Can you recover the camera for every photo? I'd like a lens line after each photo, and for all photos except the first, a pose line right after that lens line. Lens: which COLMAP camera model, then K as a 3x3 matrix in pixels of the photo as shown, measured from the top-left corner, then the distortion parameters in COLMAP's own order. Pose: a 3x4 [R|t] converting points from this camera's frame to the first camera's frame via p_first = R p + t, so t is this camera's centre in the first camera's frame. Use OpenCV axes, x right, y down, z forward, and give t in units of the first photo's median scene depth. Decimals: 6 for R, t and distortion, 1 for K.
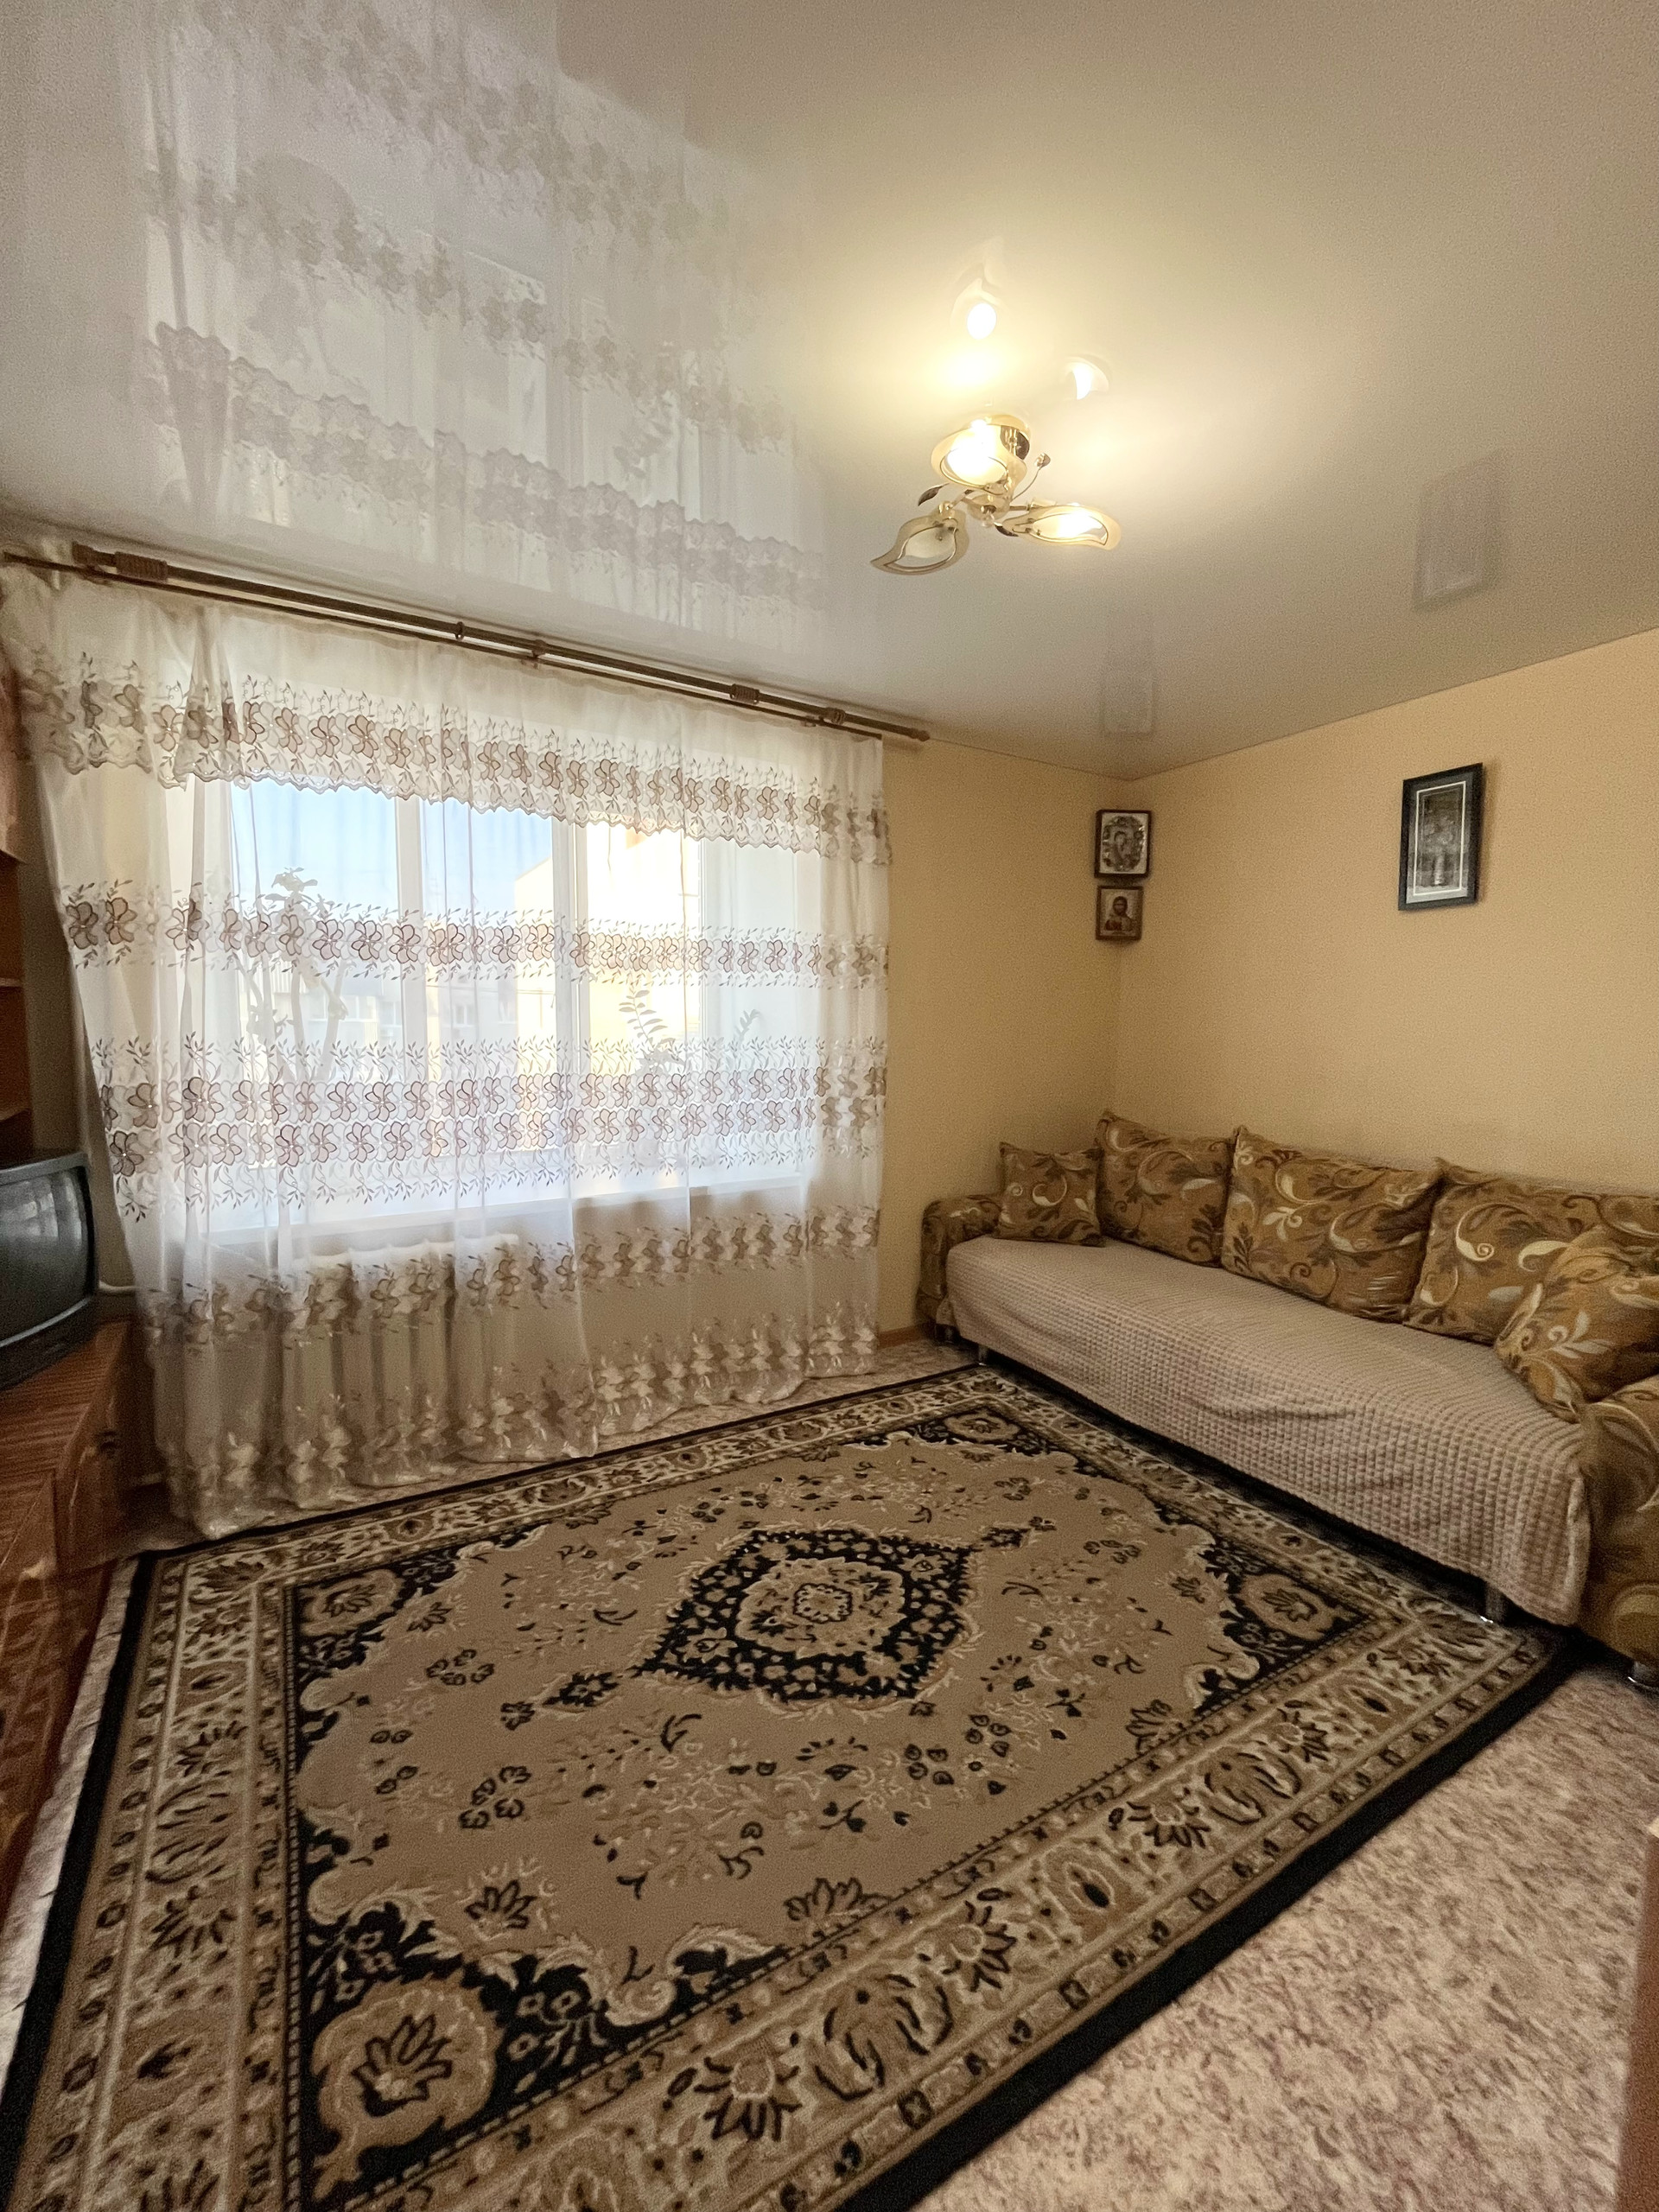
lens RADIAL K [[897.8, 0, 819.8], [0, 897.8, 1102.1], [0, 0, 1]] dist [0.000456, 0.000251]
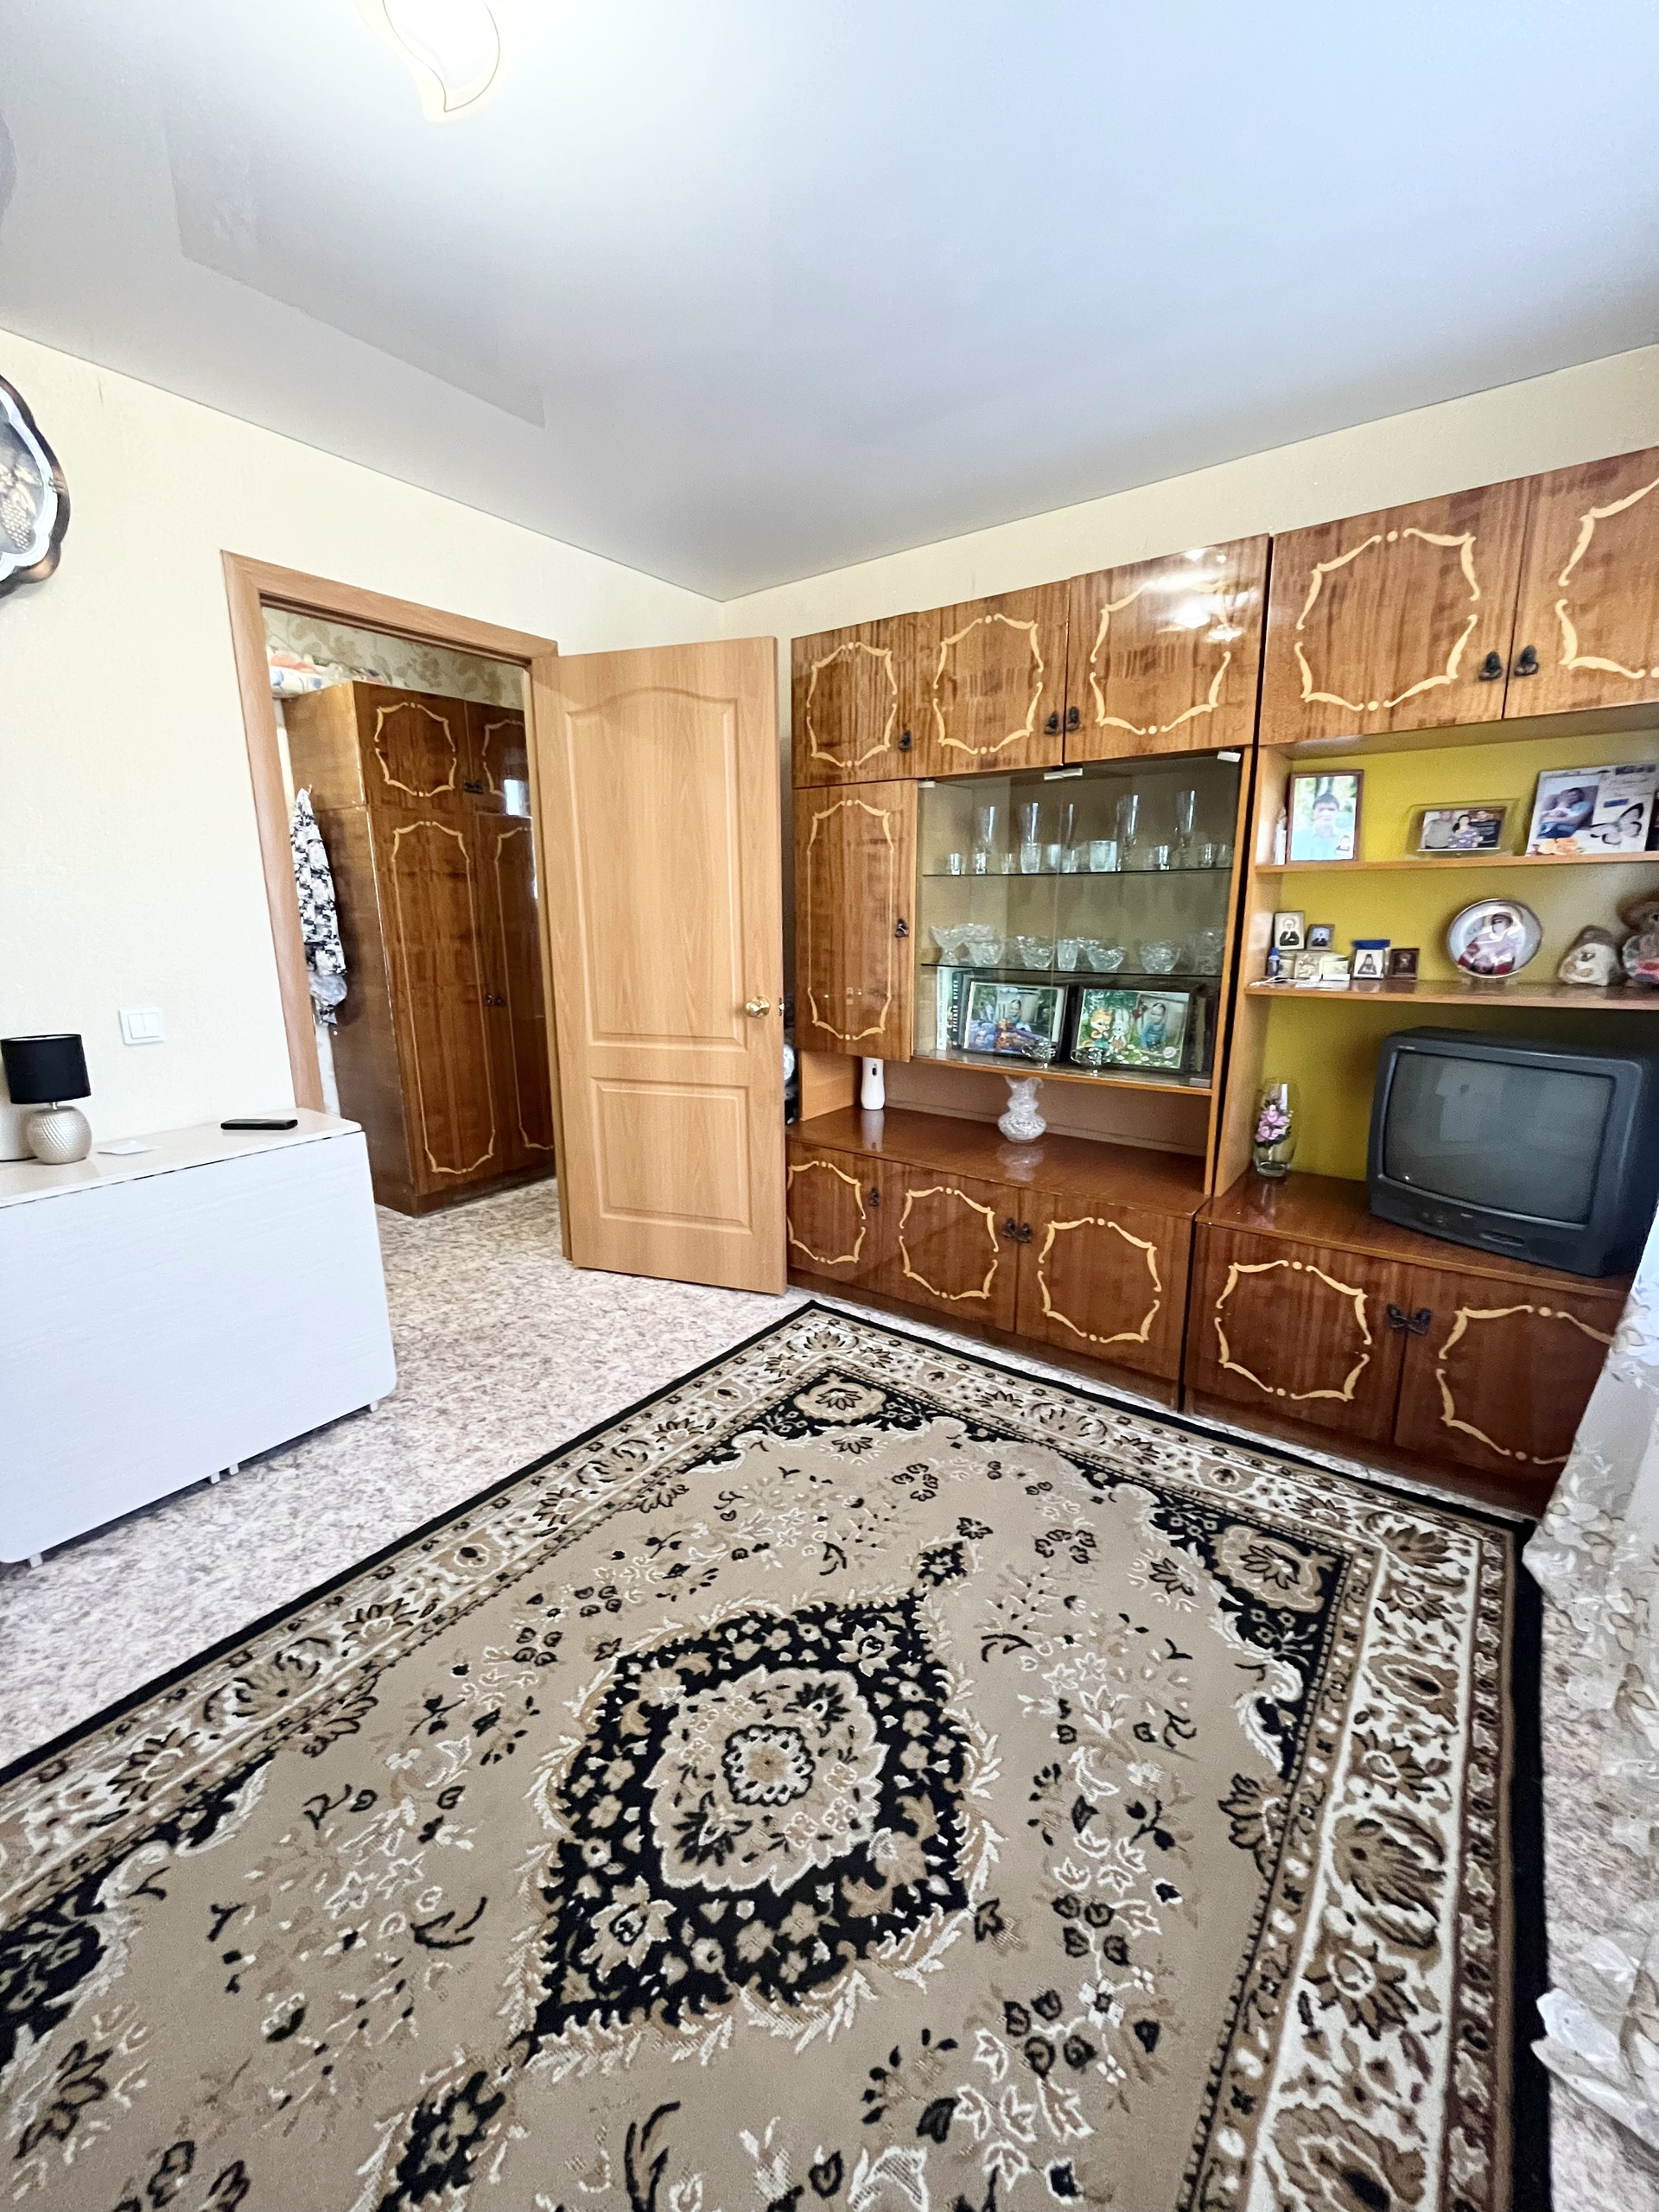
lens RADIAL K [[897.8, 0, 819.8], [0, 897.8, 1102.1], [0, 0, 1]] dist [0.000456, 0.000251]
pose [[-0.920766, 0.083417, -0.381093, 0.200625], [-0.033524, 0.956339, 0.290331, -0.134747], [0.388673, 0.280102, -0.877768, 1.593219]]
